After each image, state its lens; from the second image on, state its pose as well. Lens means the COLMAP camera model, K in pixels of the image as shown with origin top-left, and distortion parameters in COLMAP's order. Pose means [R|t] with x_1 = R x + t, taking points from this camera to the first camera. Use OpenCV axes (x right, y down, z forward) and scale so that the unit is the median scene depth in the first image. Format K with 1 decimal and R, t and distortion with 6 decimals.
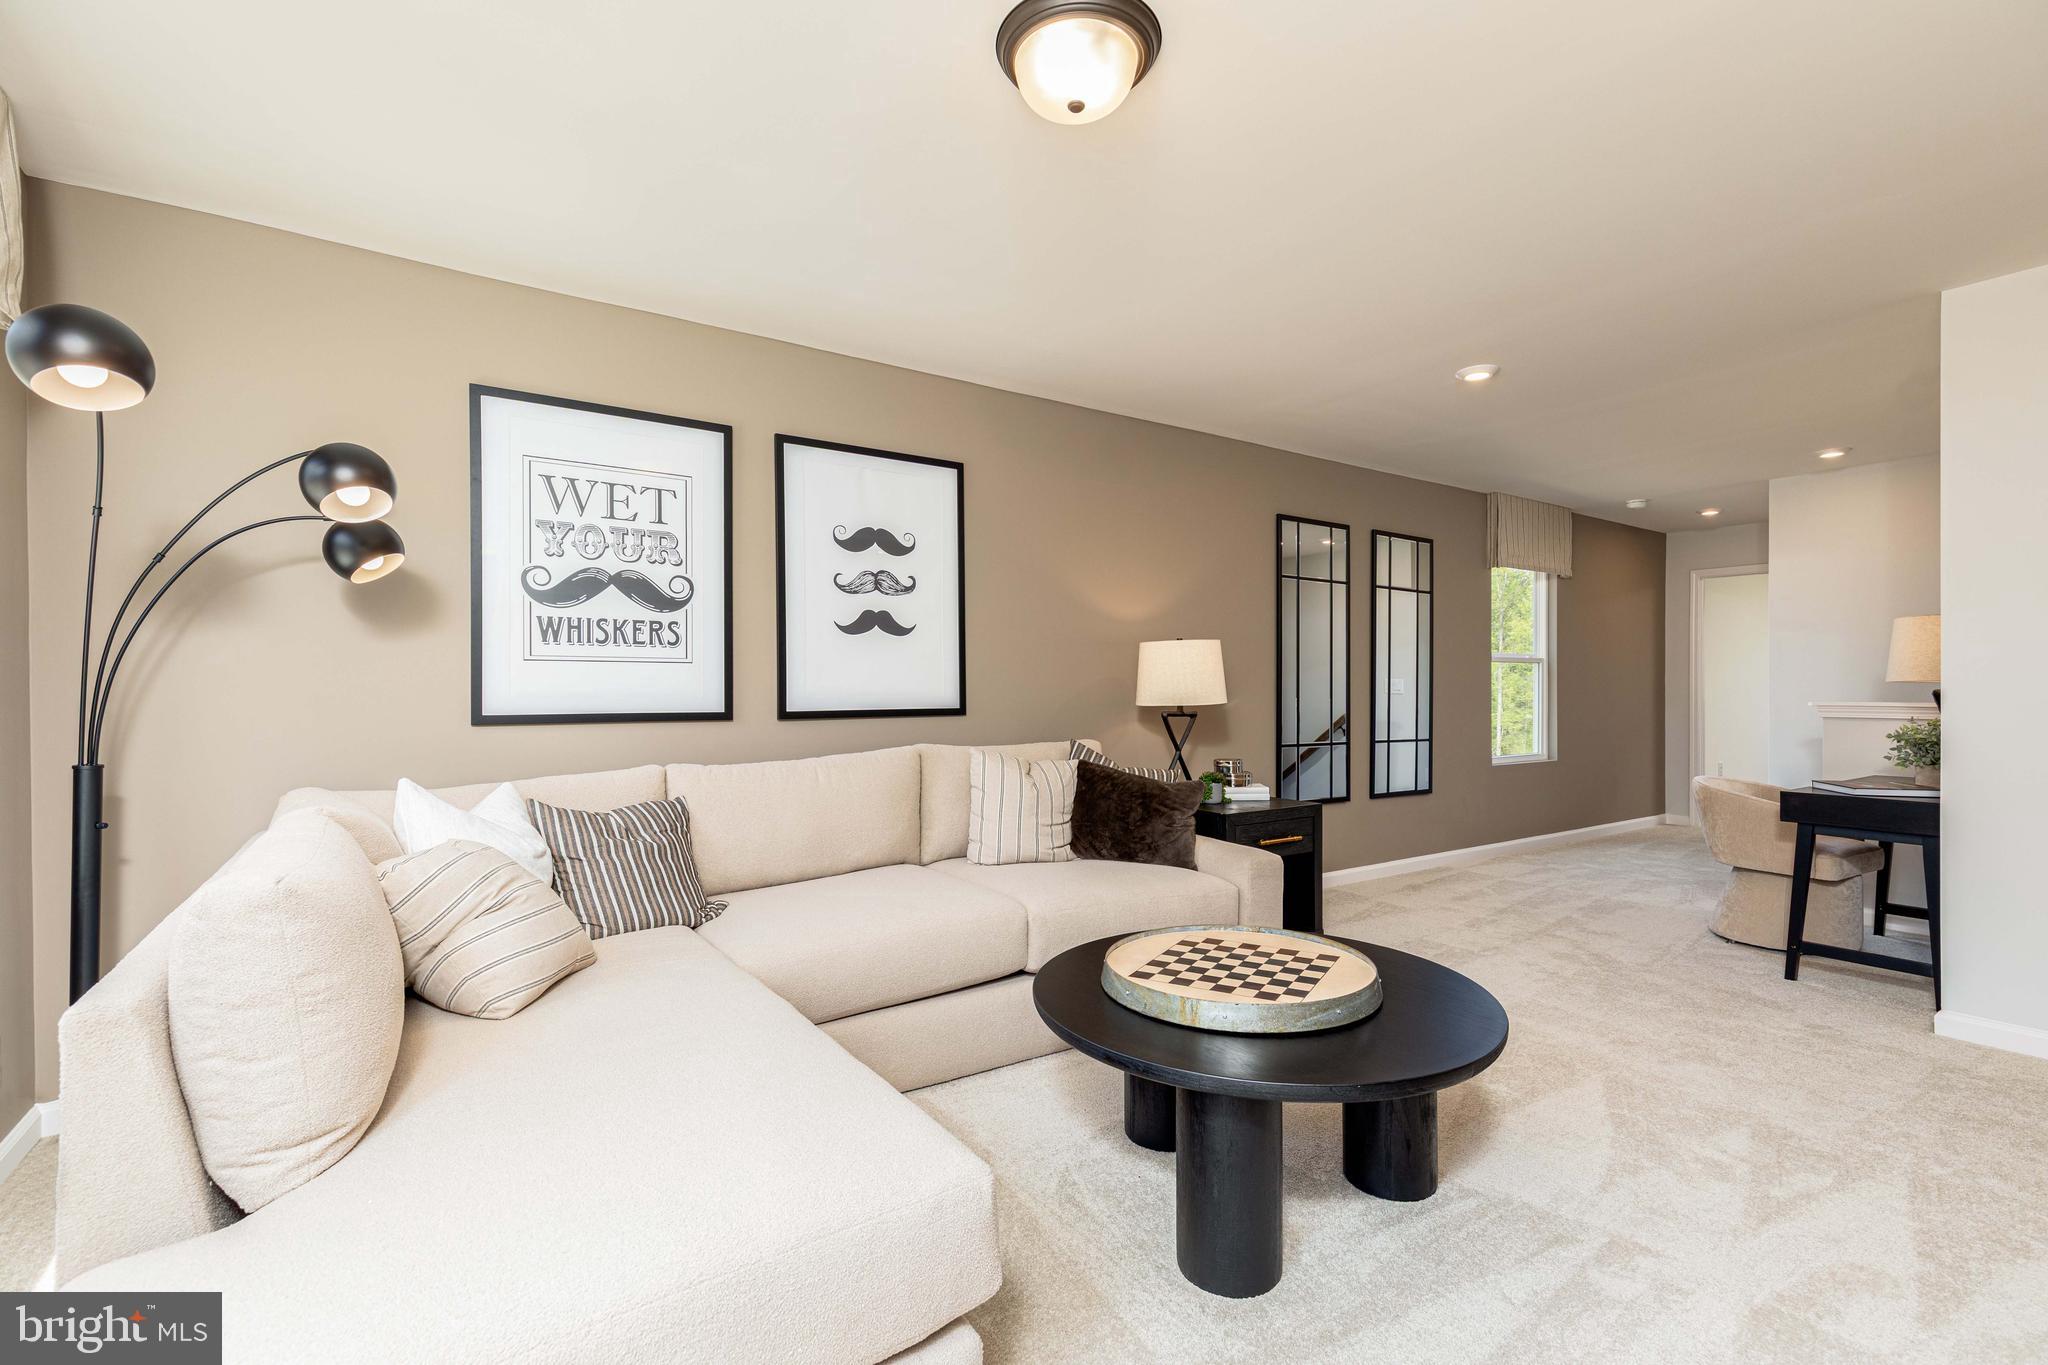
lens RADIAL K [[910.8, 0, 1025.9], [0, 910.8, 694.1], [0, 0, 1]] dist [0.000904, -0.000086]
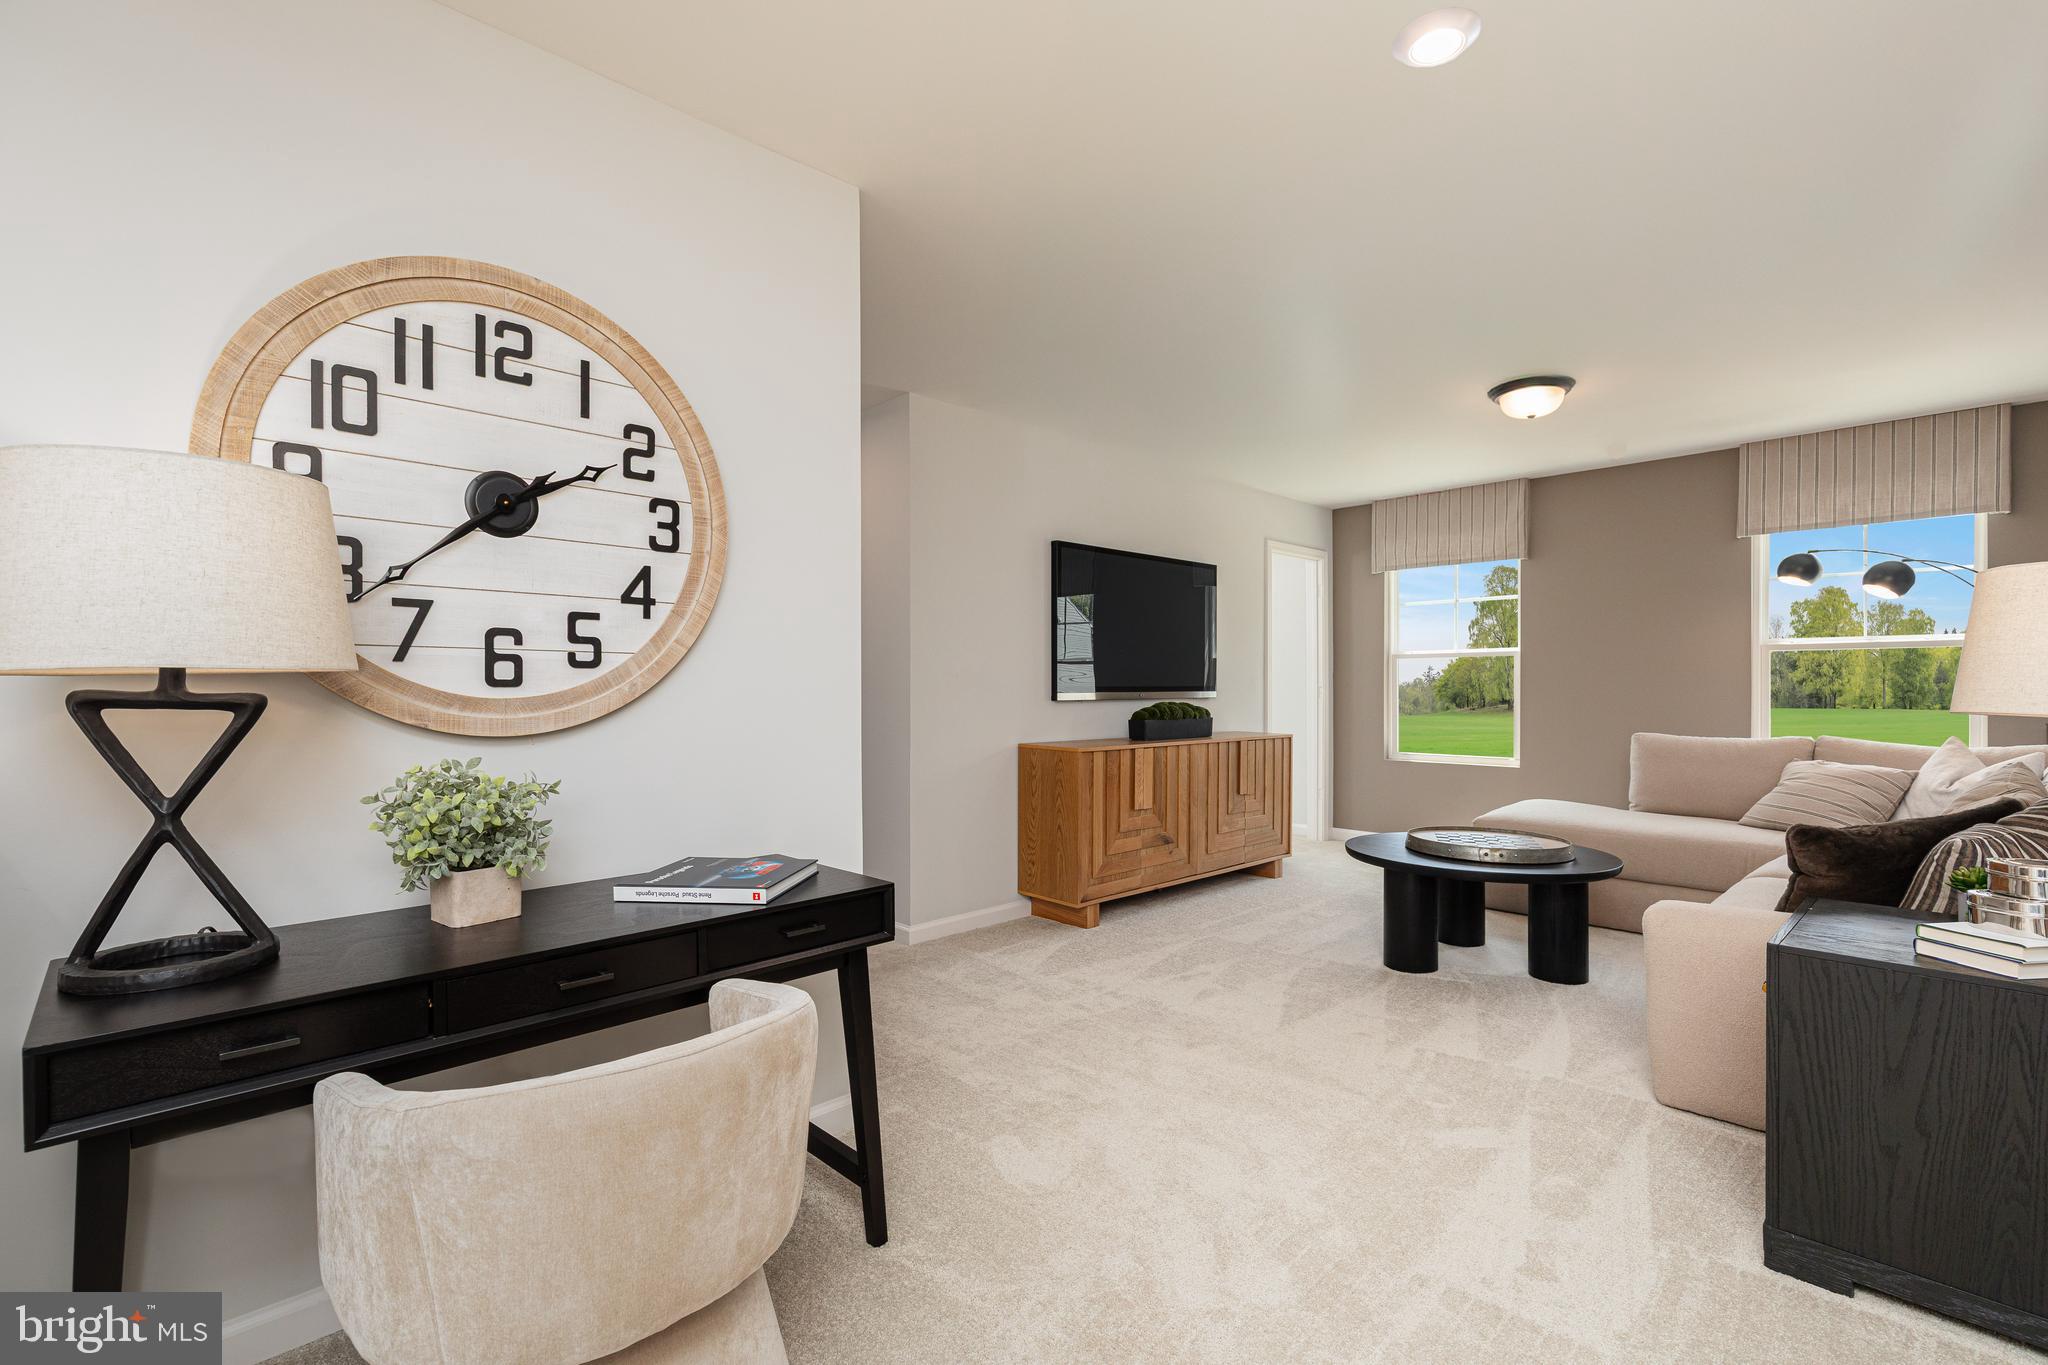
lens RADIAL K [[910.8, 0, 1025.9], [0, 910.8, 694.1], [0, 0, 1]] dist [0.000904, -0.000086]
pose [[-0.985944, 0.005336, -0.166992, 0.941859], [0.002941, 0.999889, 0.014584, -0.011887], [0.167051, 0.013888, -0.985850, 1.727053]]
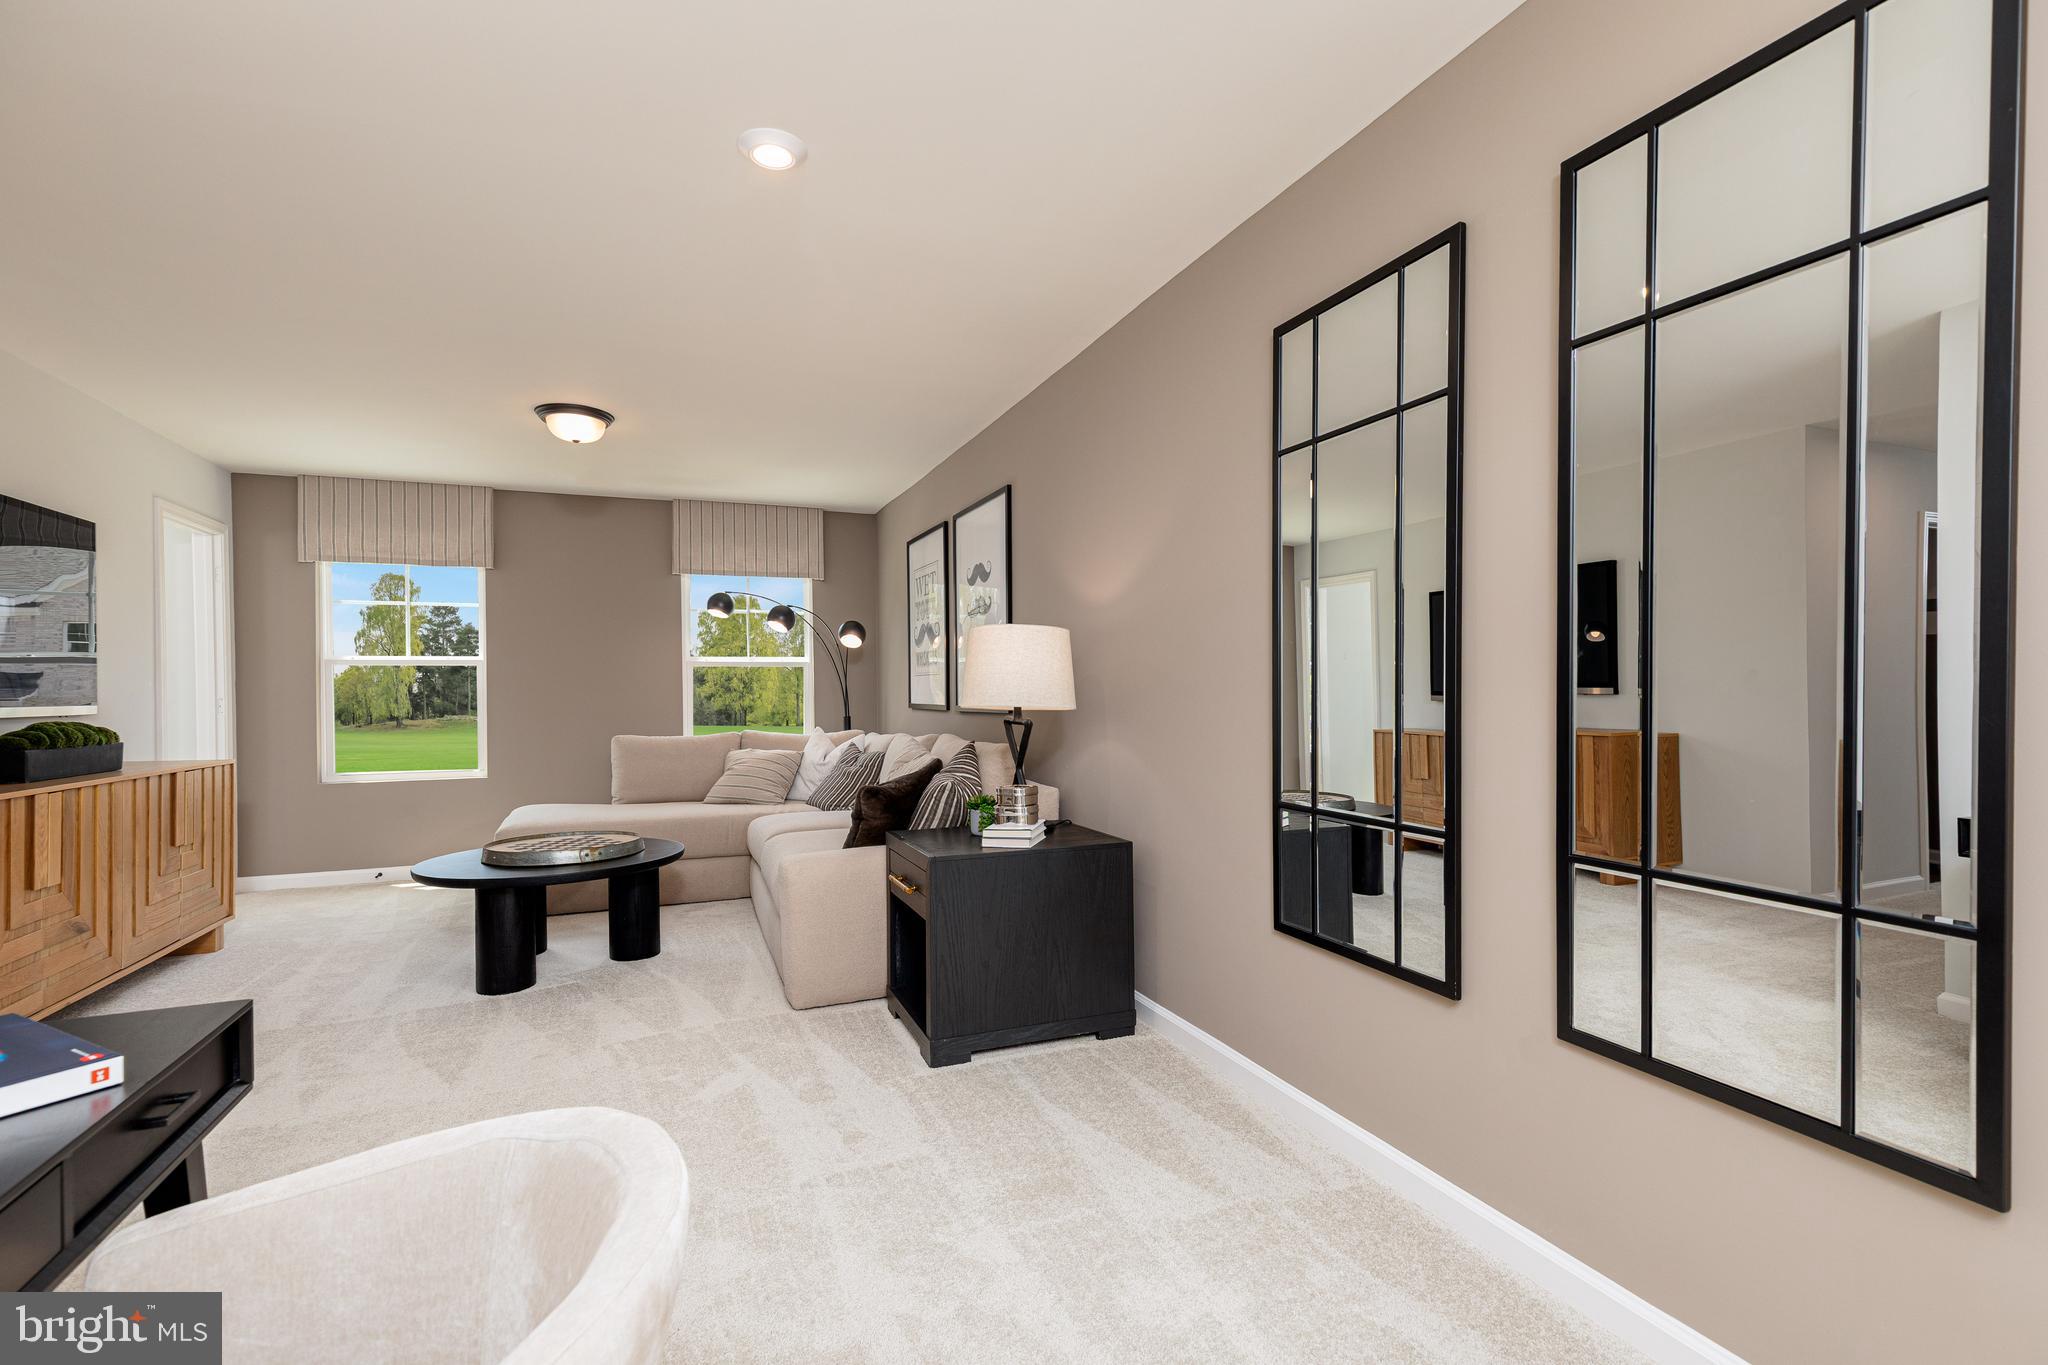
lens RADIAL K [[928.7, 0, 1023.4], [0, 928.7, 697.6], [0, 0, 1]] dist [0.001546, 0.000558]
pose [[-0.208256, 0.010582, -0.978017, 1.247192], [0.003636, 0.999943, 0.010045, -0.008999], [0.978068, -0.001464, -0.208282, 1.517945]]
